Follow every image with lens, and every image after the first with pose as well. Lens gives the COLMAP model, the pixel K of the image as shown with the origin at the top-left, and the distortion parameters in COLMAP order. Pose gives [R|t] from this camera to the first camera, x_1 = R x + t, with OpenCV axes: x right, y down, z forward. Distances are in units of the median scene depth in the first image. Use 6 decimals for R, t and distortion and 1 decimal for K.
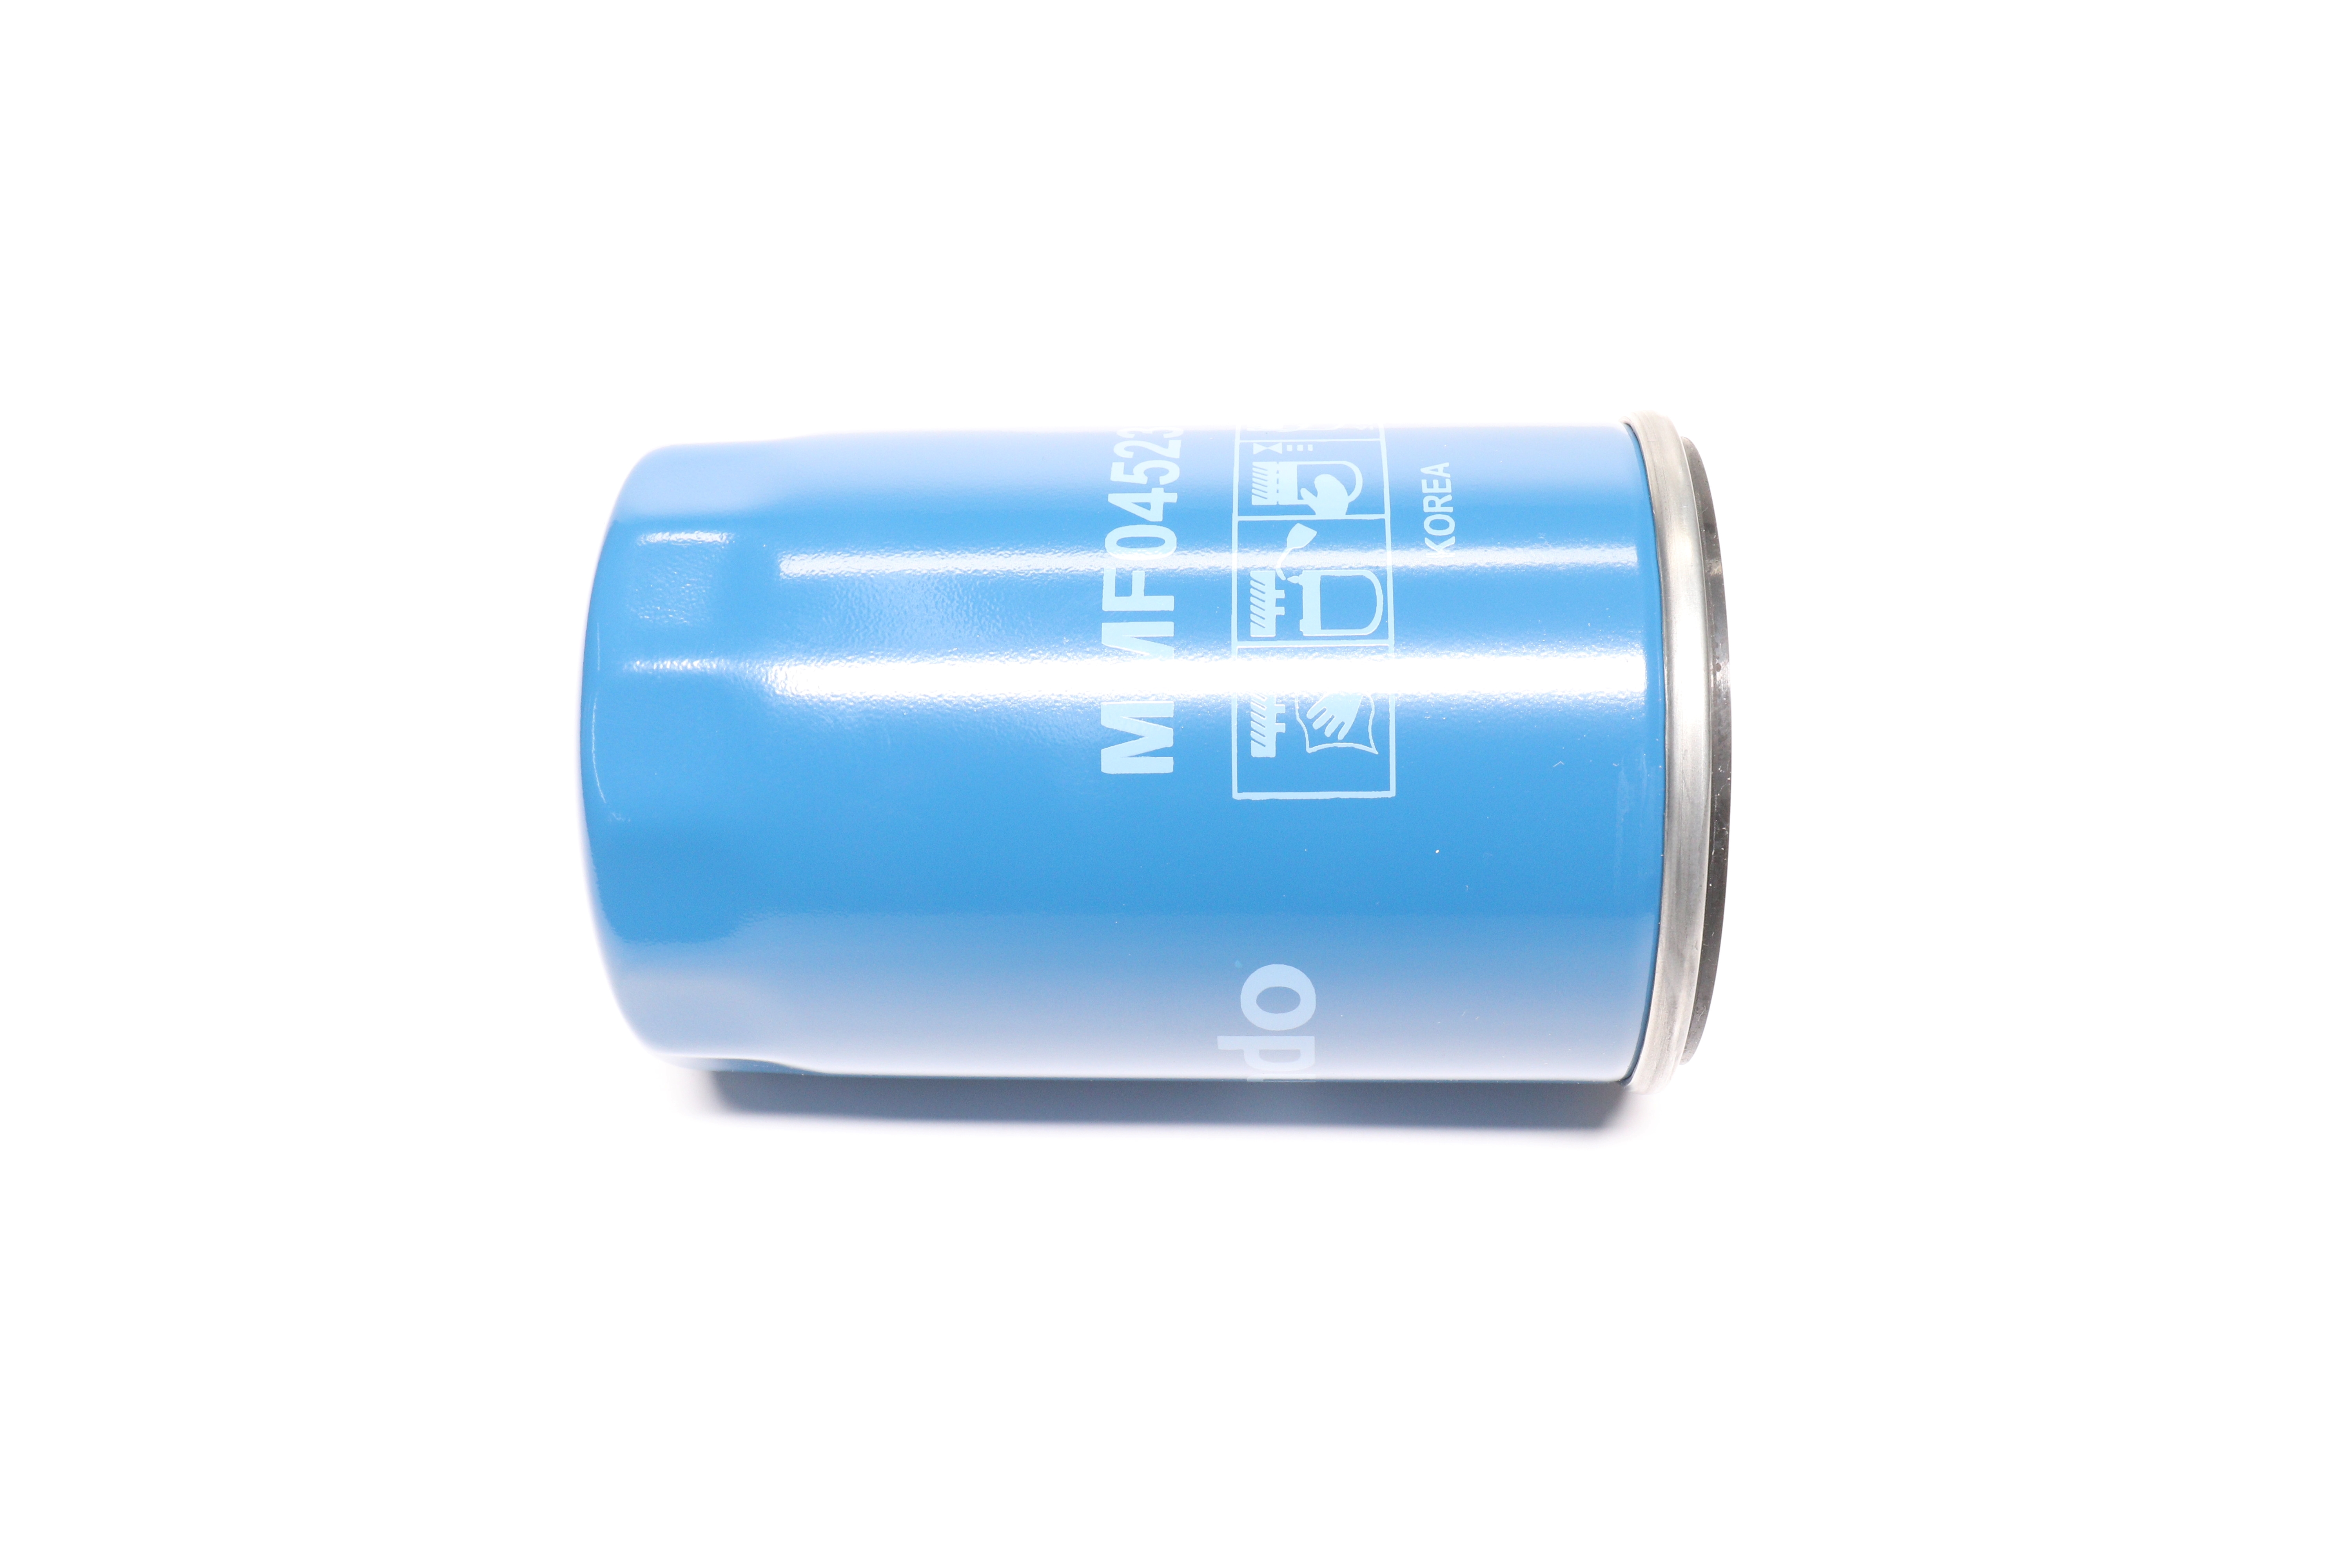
lens RADIAL K [[2325.1, 0, 1184.0], [0, 2325.1, 780.8], [0, 0, 1]] dist [0.014328, 0.000000]
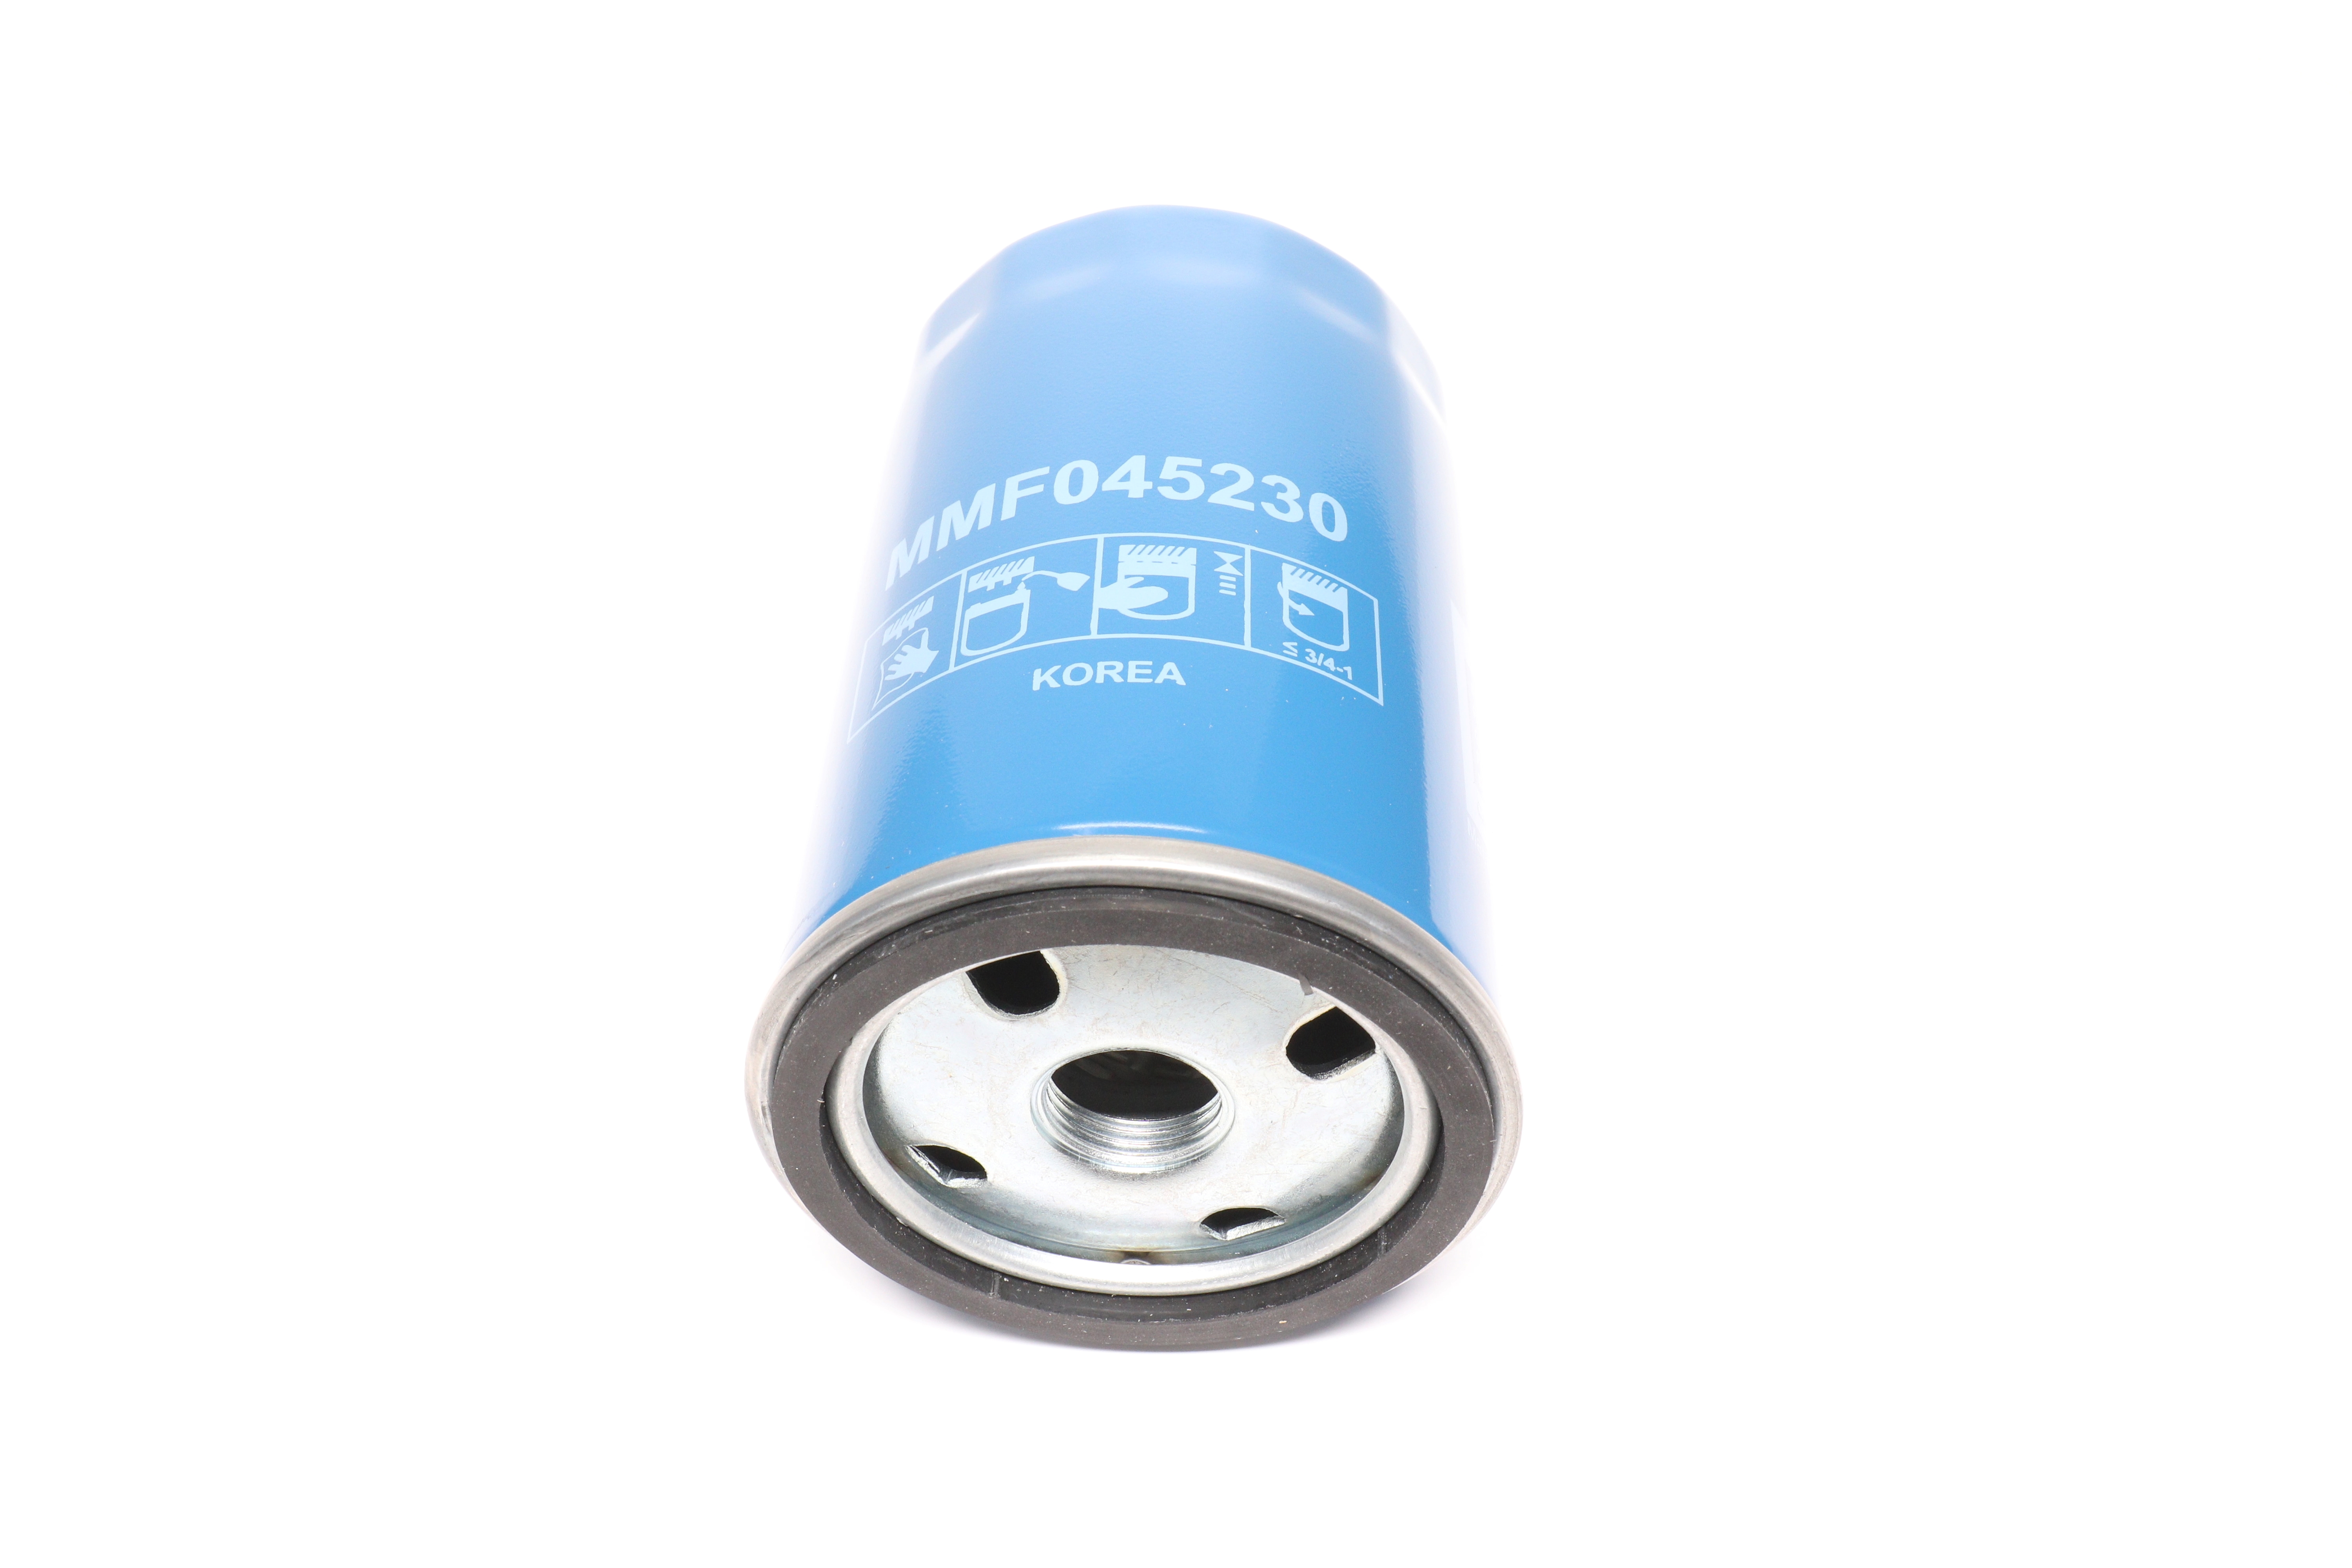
lens RADIAL K [[2325.1, 0, 1175.7], [0, 2325.1, 788.4], [0, 0, 1]] dist [0.014328, 0.000000]
pose [[0.001419, 0.732448, -0.680821, 0.776757], [-0.688121, 0.494716, 0.530797, -0.607979], [0.725595, 0.467734, 0.504715, 0.568698]]
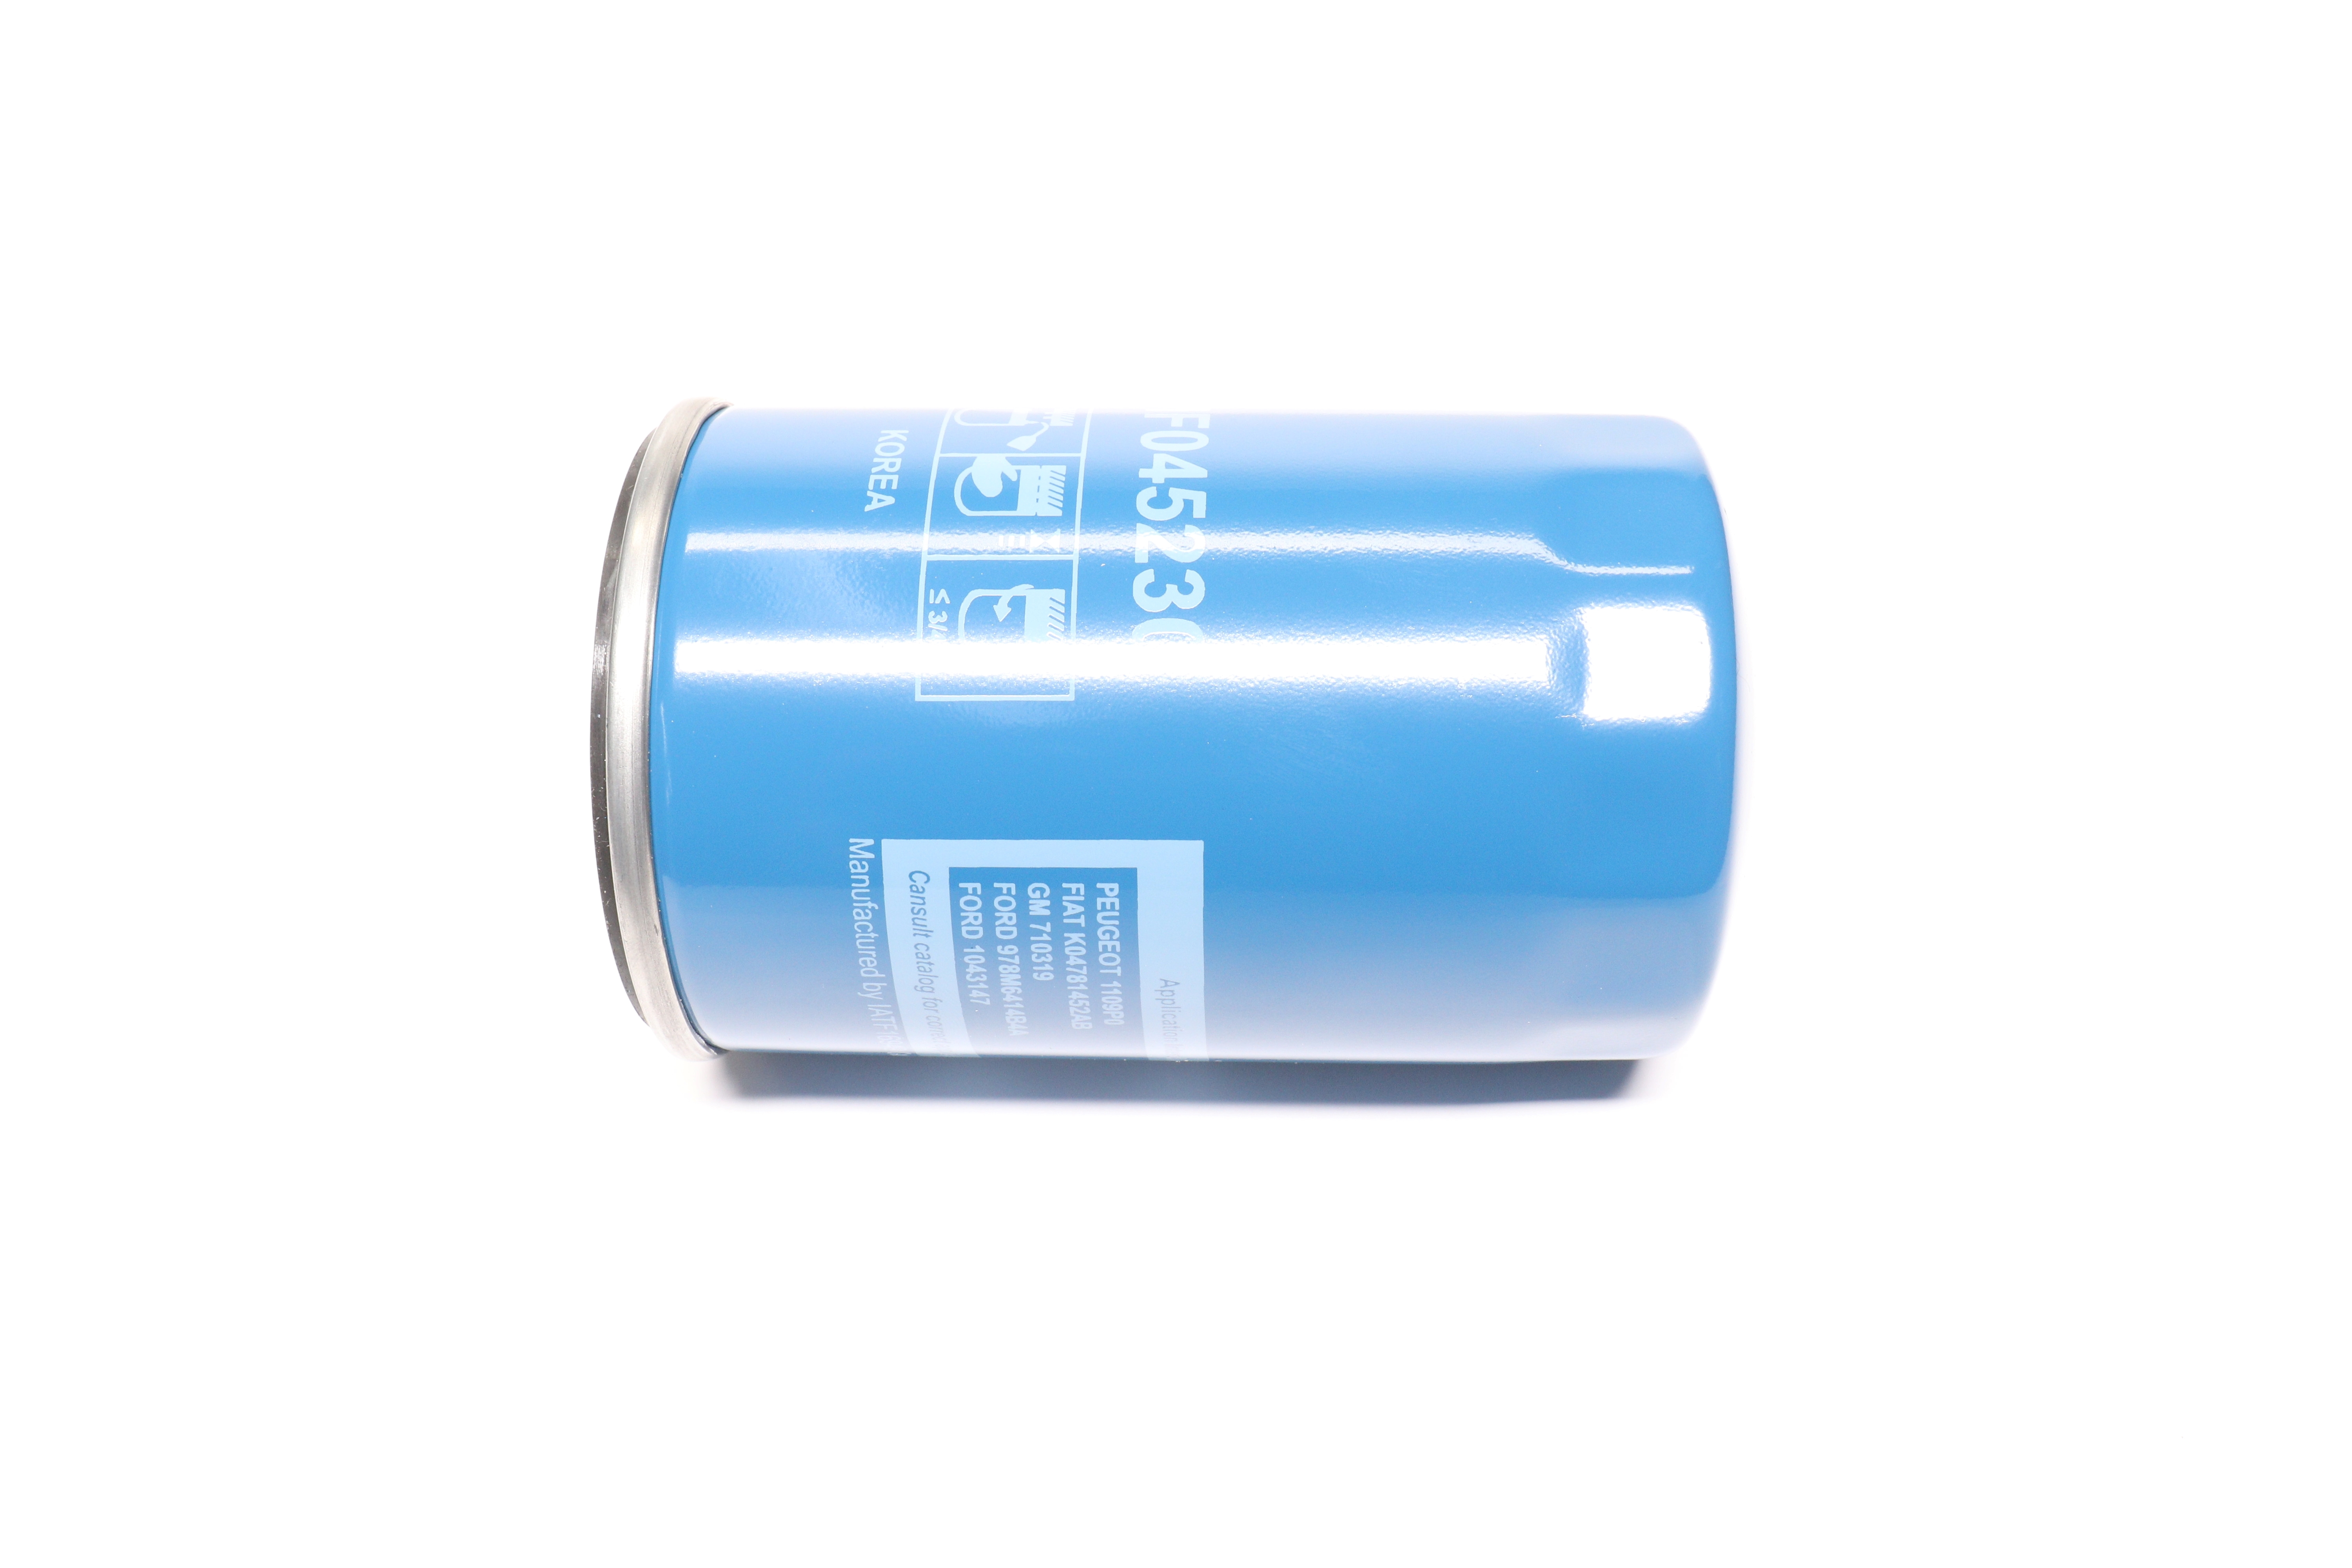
lens RADIAL K [[2325.1, 0, 1180.1], [0, 2325.1, 784.7], [0, 0, 1]] dist [0.014328, 0.000000]
pose [[-0.998575, 0.040477, 0.034782, -0.051159], [0.034187, -0.015292, 0.999298, -1.147184], [0.040981, 0.999063, 0.013887, 1.130075]]
